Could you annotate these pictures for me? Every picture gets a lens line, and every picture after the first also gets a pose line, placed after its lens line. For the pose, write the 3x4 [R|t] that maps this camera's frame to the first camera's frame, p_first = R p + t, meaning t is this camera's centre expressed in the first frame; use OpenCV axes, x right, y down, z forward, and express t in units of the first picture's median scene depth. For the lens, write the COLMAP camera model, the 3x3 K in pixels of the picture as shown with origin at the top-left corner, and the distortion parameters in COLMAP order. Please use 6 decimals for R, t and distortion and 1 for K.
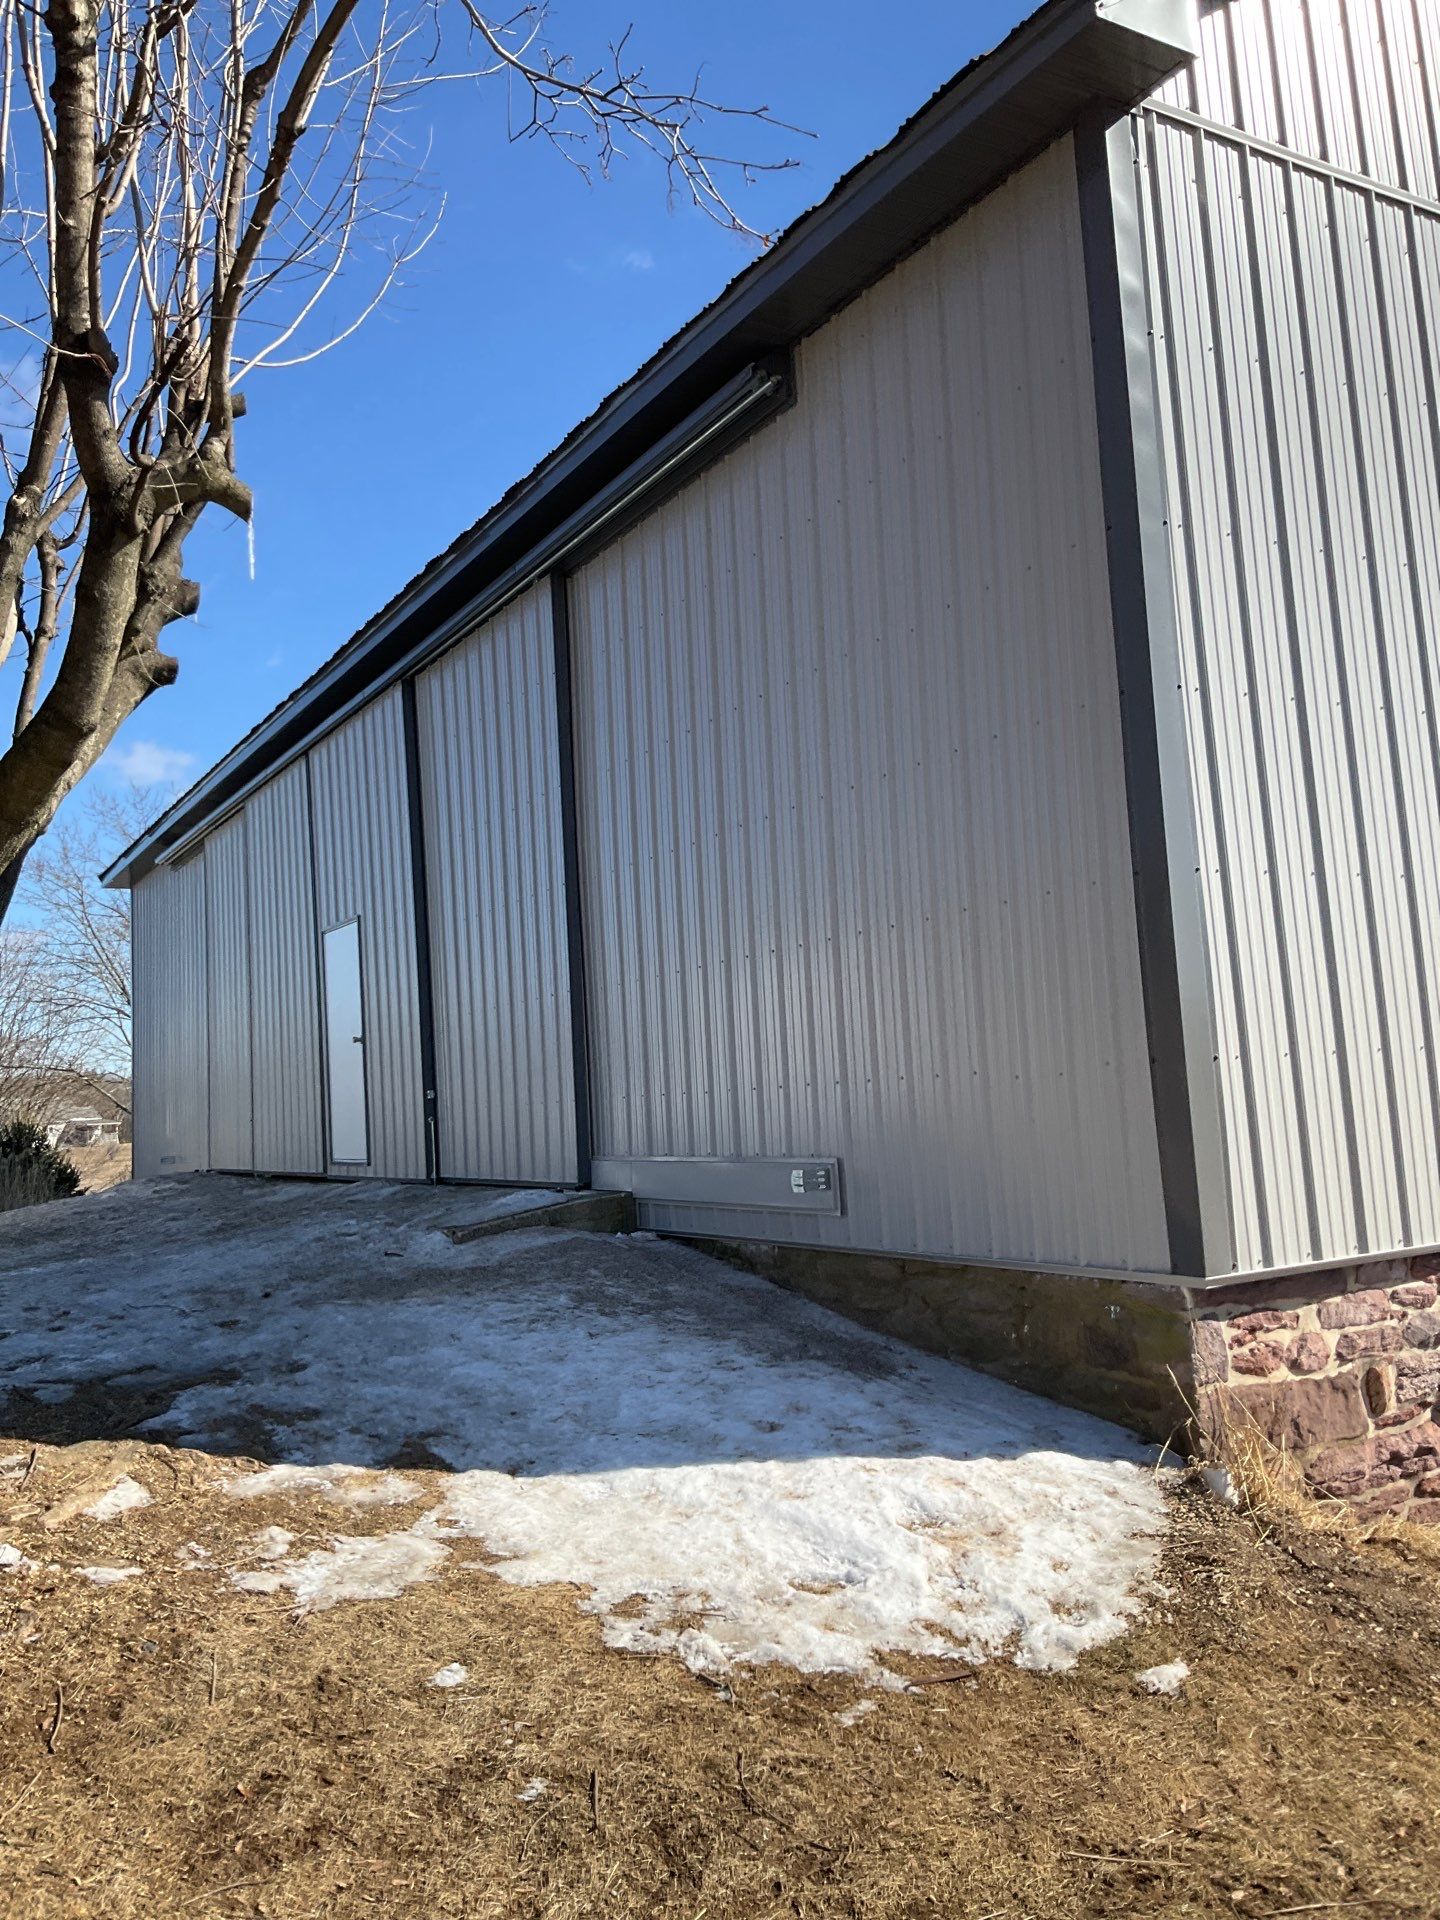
lens RADIAL K [[1602.0, 0, 727.5], [0, 1602.0, 953.0], [0, 0, 1]] dist [0.030357, -0.073047]
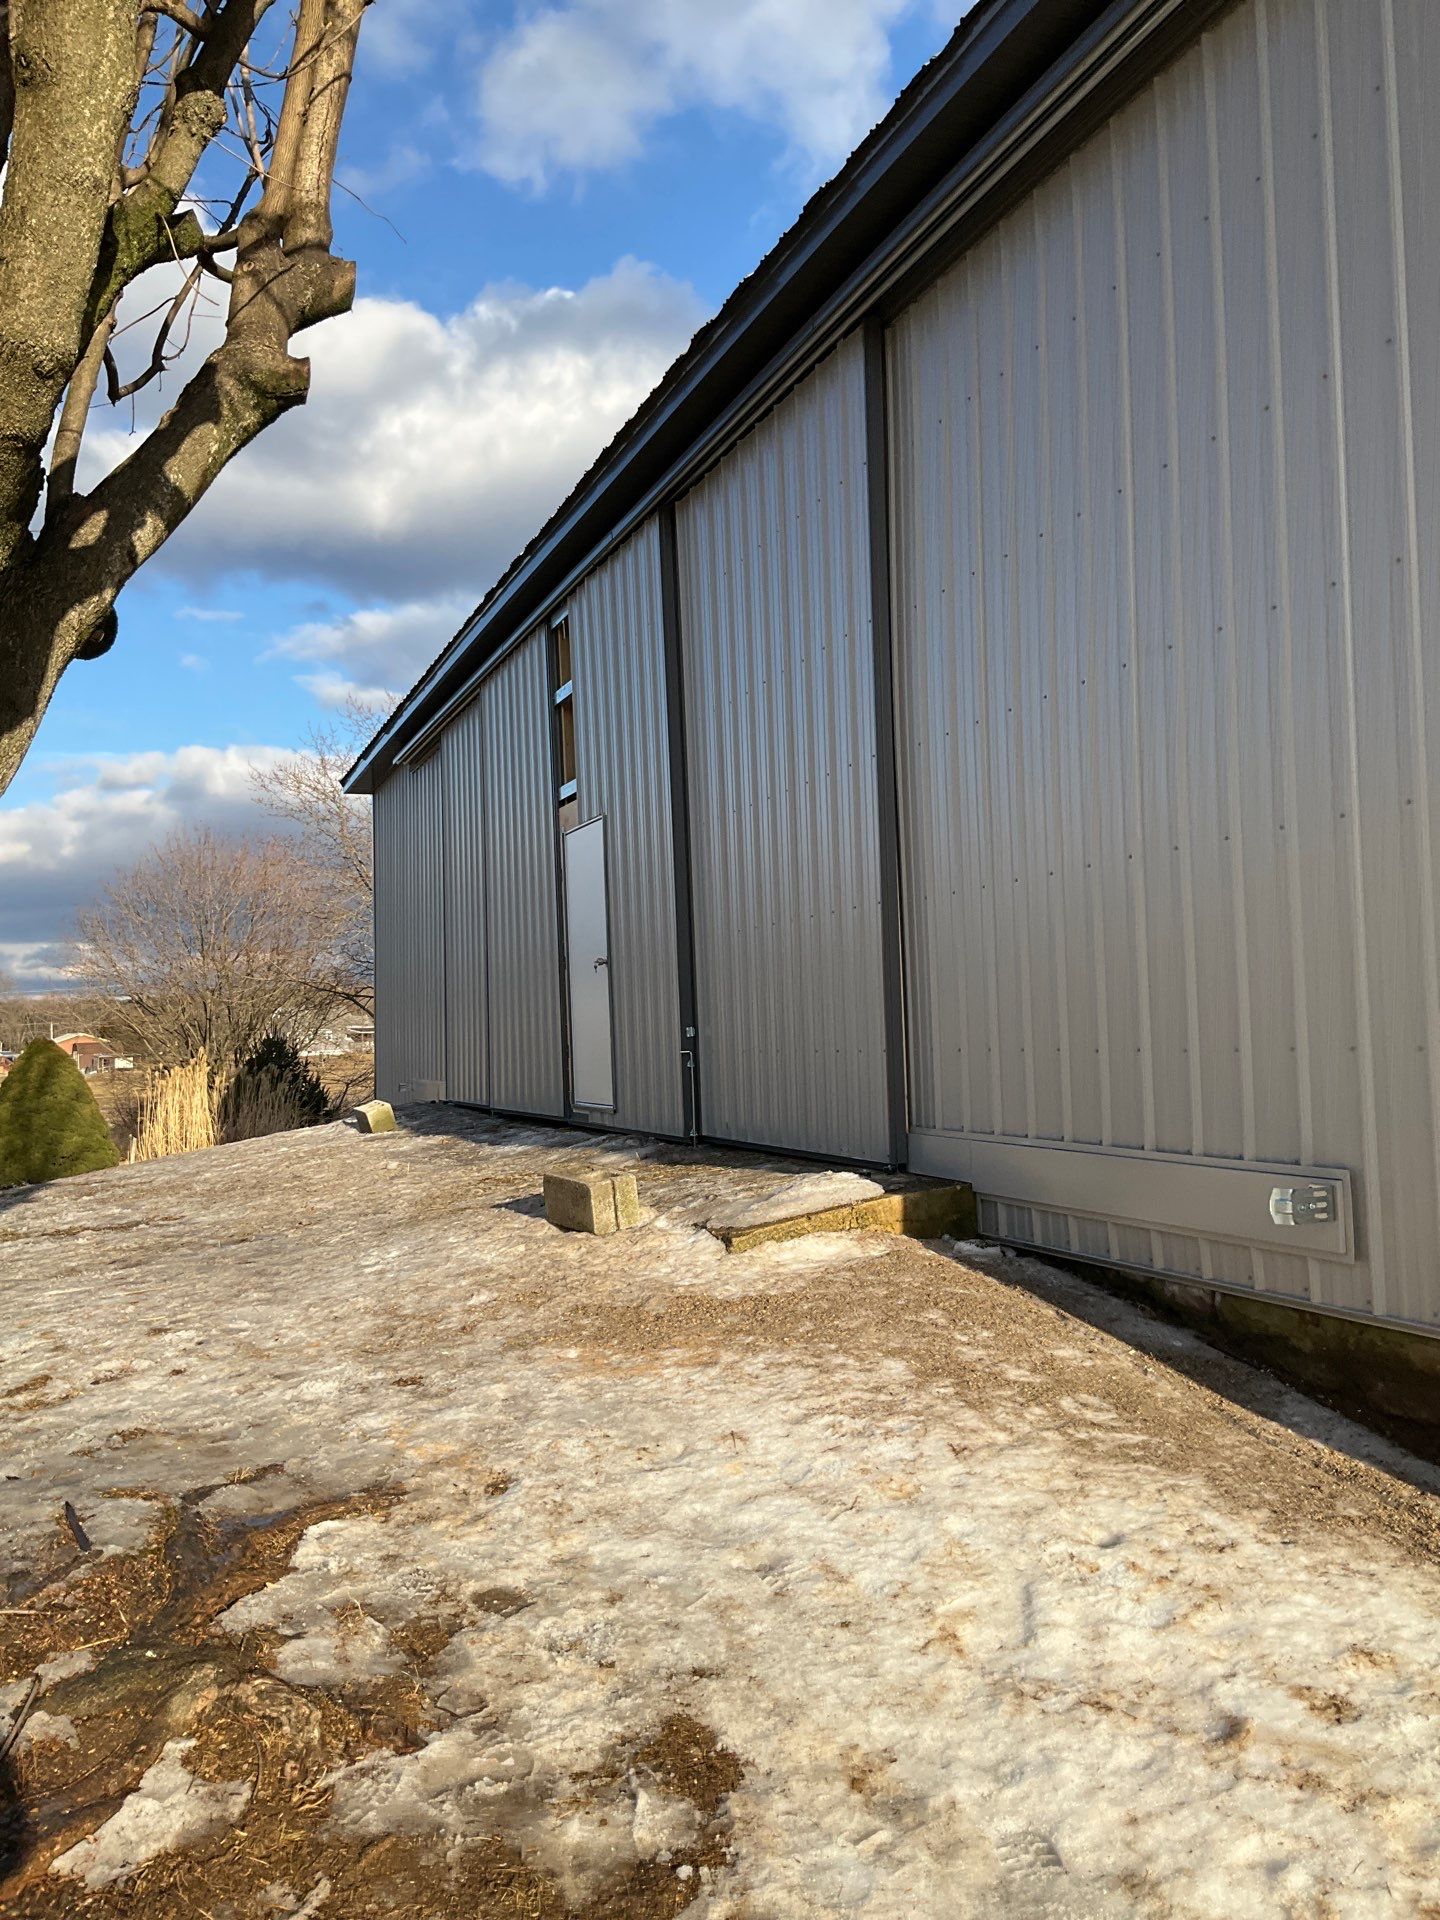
lens RADIAL K [[1602.0, 0, 727.5], [0, 1602.0, 953.0], [0, 0, 1]] dist [0.030357, -0.073047]
pose [[0.988051, 0.016287, -0.153265, -0.095531], [-0.008869, 0.998761, 0.048960, 0.020391], [0.153872, -0.047016, 0.986972, 0.456673]]
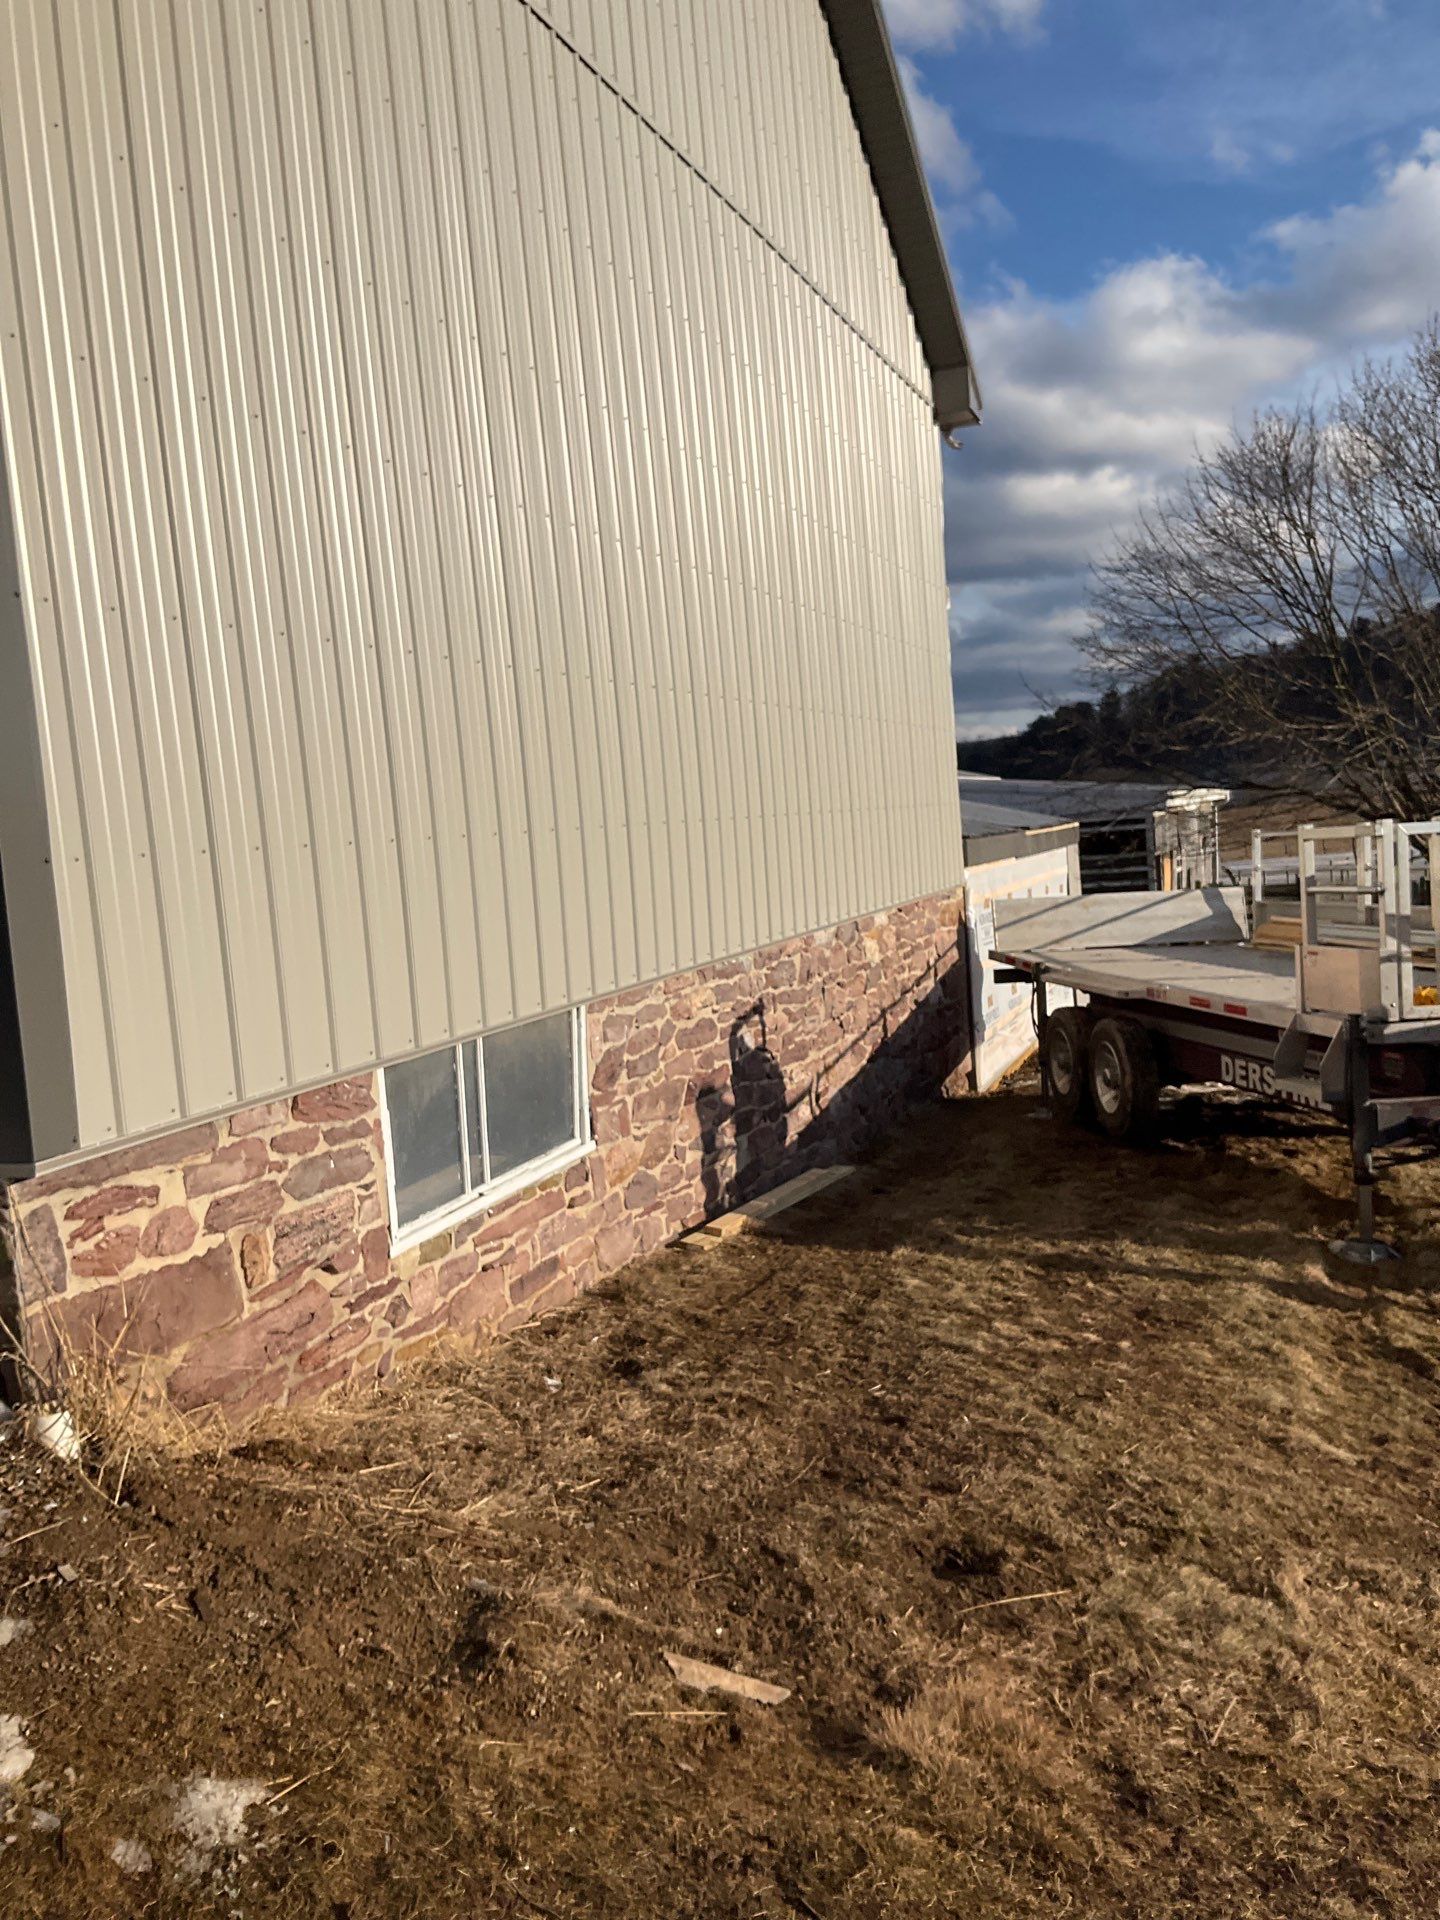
lens RADIAL K [[1587.6, 0, 720.0], [0, 1587.6, 960.0], [0, 0, 1]] dist [0.125312, -0.218890]
pose [[0.771729, -0.046986, 0.634214, 0.072671], [-0.035409, 0.992545, 0.116620, 0.013136], [-0.634965, -0.112456, 0.764312, 0.234635]]
